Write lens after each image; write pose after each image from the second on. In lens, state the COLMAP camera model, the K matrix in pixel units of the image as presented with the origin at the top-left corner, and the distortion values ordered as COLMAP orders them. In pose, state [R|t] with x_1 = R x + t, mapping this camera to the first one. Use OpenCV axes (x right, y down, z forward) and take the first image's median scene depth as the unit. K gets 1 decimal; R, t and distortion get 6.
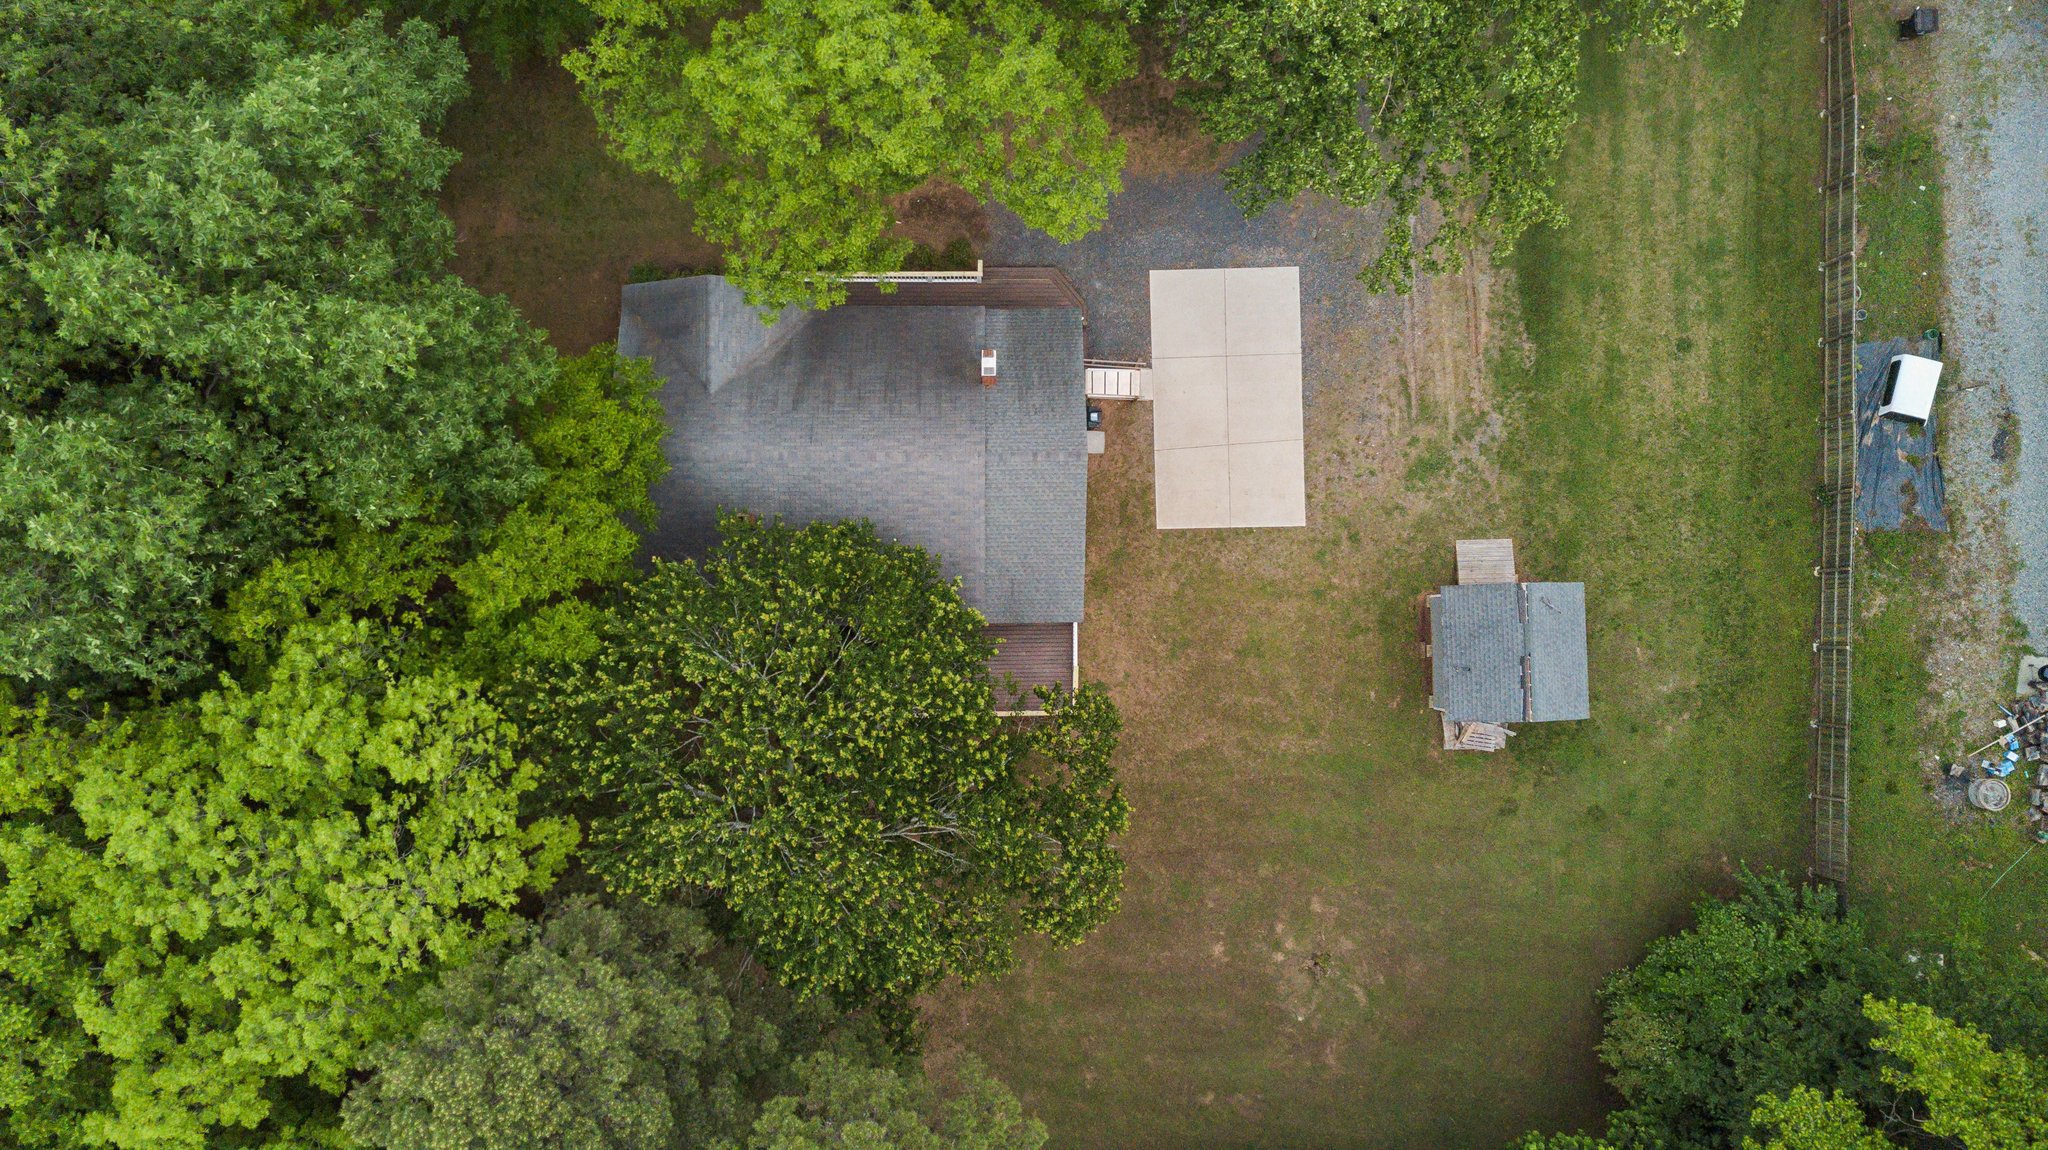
lens RADIAL K [[1615.2, 0, 1047.4], [0, 1615.2, 571.5], [0, 0, 1]] dist [0.040165, -0.005564]
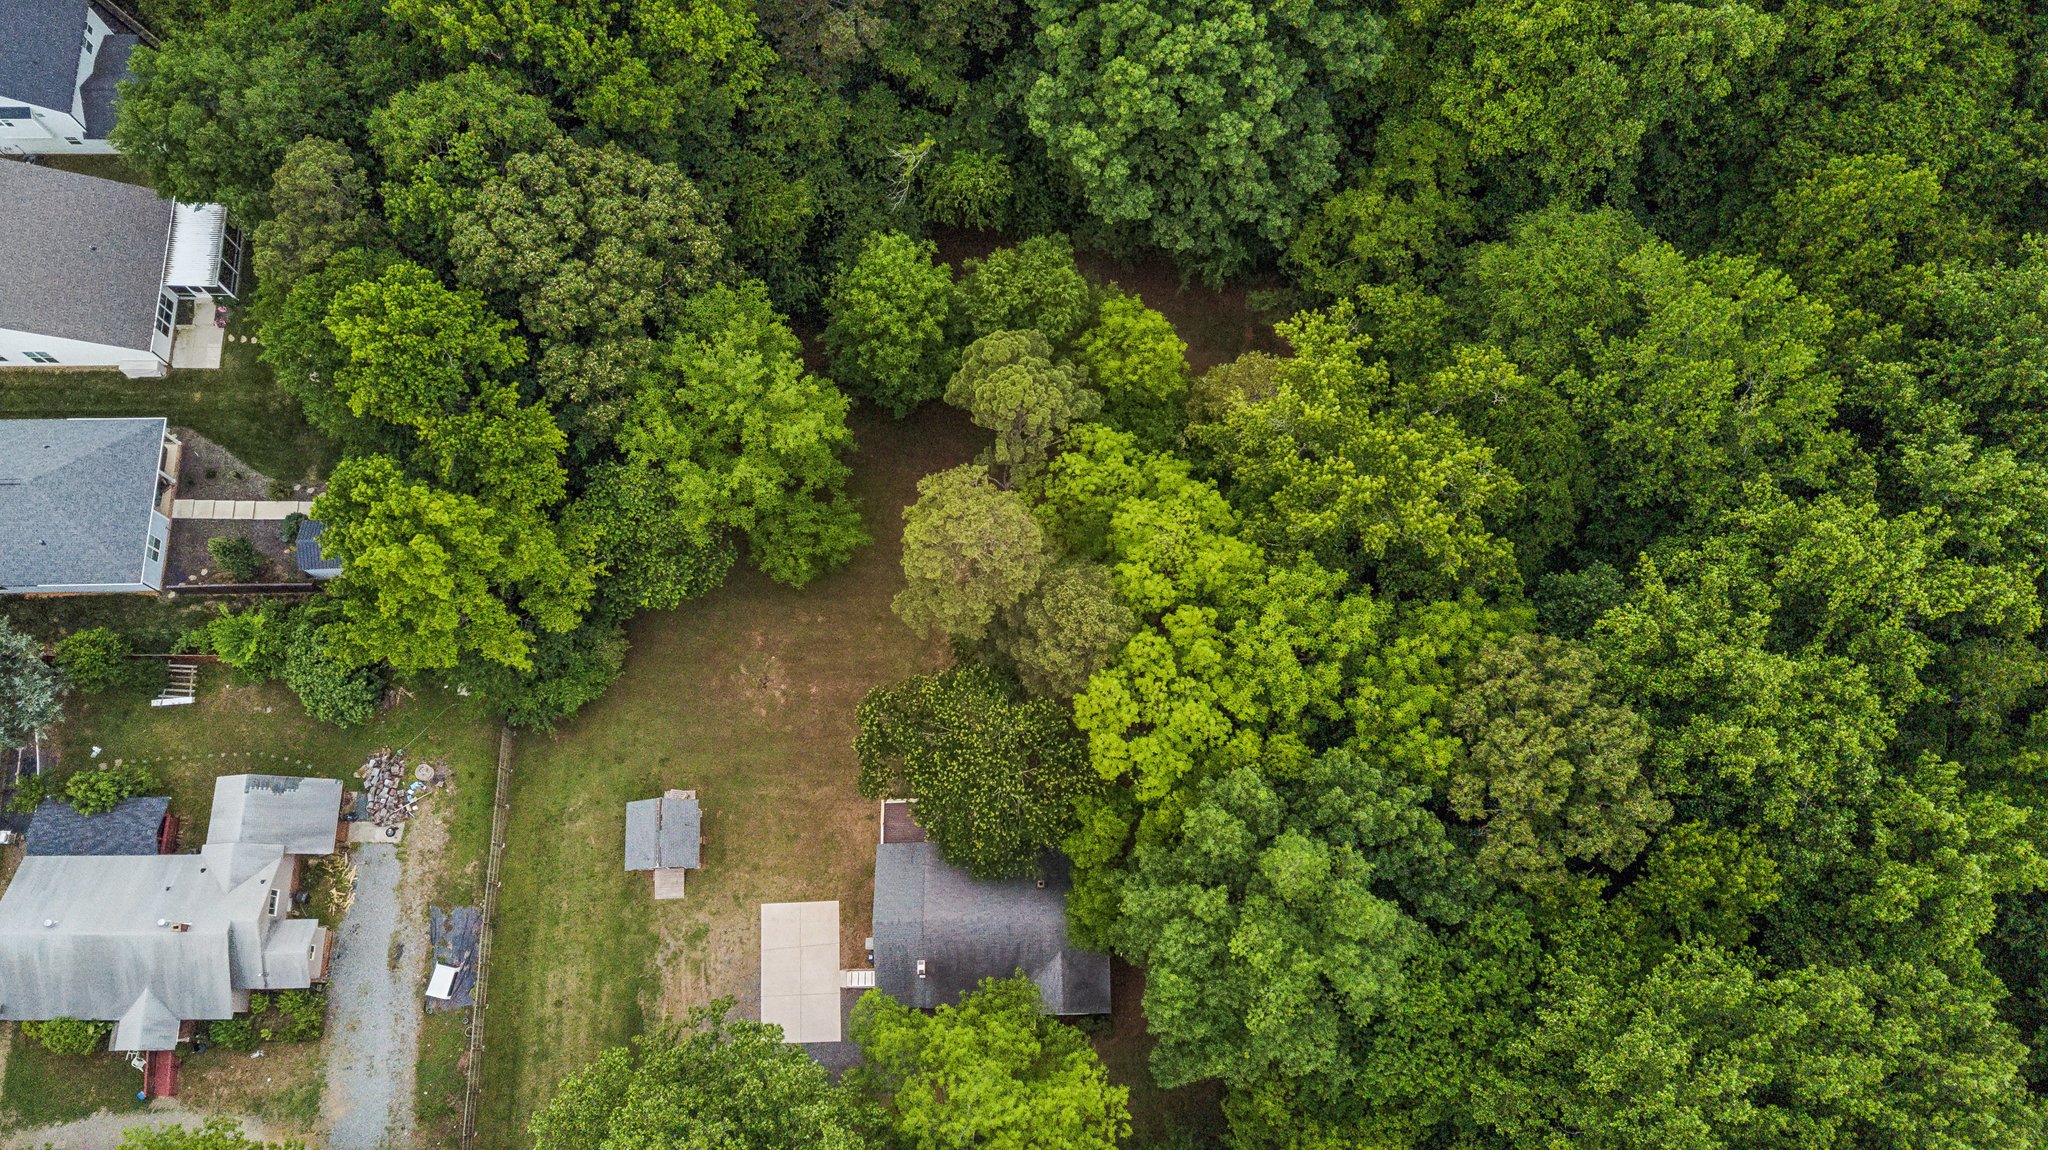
lens RADIAL K [[1569.4, 0, 992.8], [0, 1569.4, 582.1], [0, 0, 1]] dist [0.038897, -0.005304]
pose [[-0.999911, 0.012673, 0.004091, -0.127693], [-0.010748, -0.949367, 0.313986, -0.255531], [0.007863, 0.313914, 0.949419, -0.895265]]
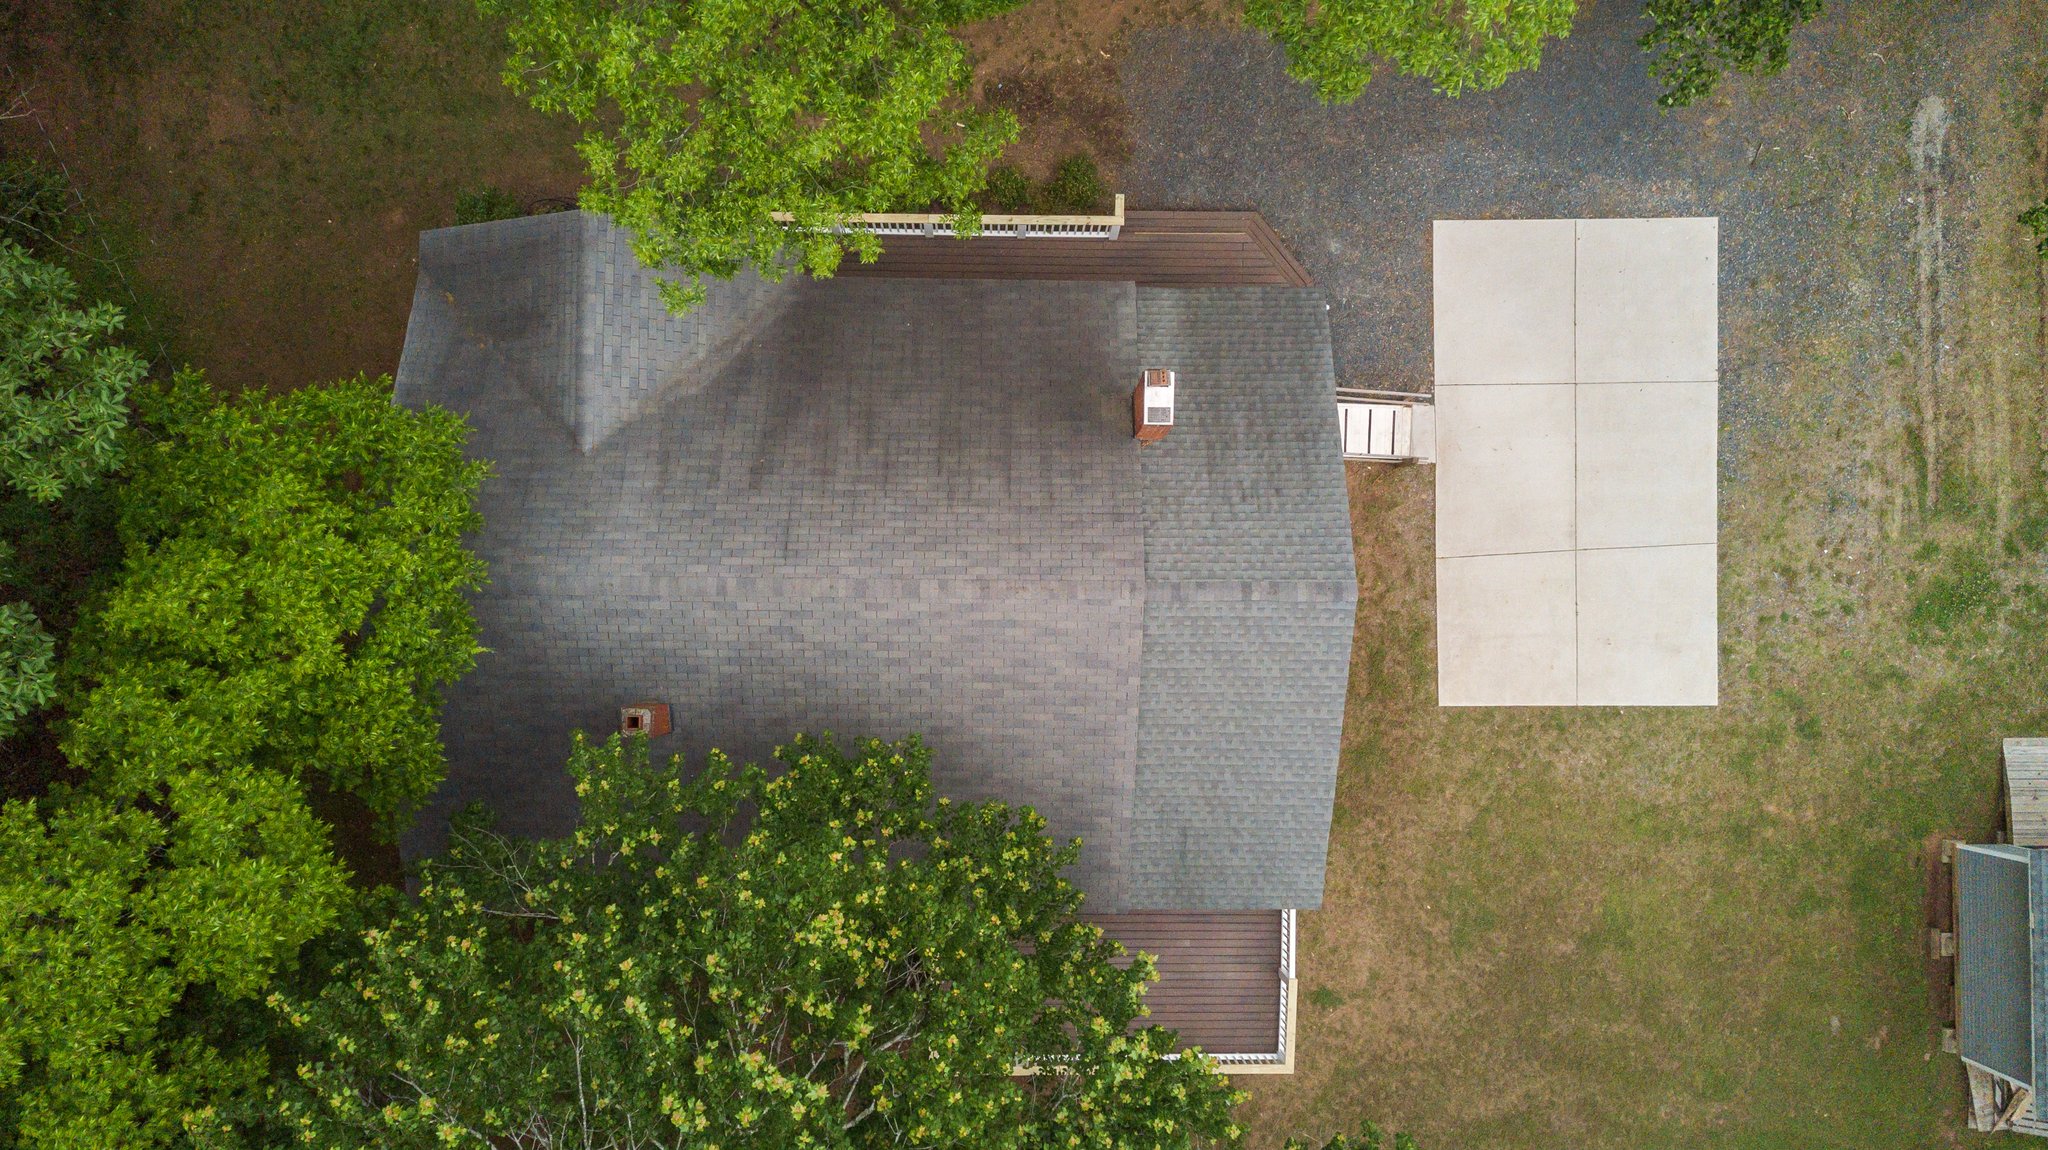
lens RADIAL K [[1609.1, 0, 1024.0], [0, 1609.1, 575.0], [0, 0, 1]] dist [-0.004008, 0.001792]
pose [[0.999627, 0.017827, -0.020707, -0.058531], [-0.017657, 0.999809, 0.008364, -0.071686], [0.020852, -0.007995, 0.999751, 0.468498]]
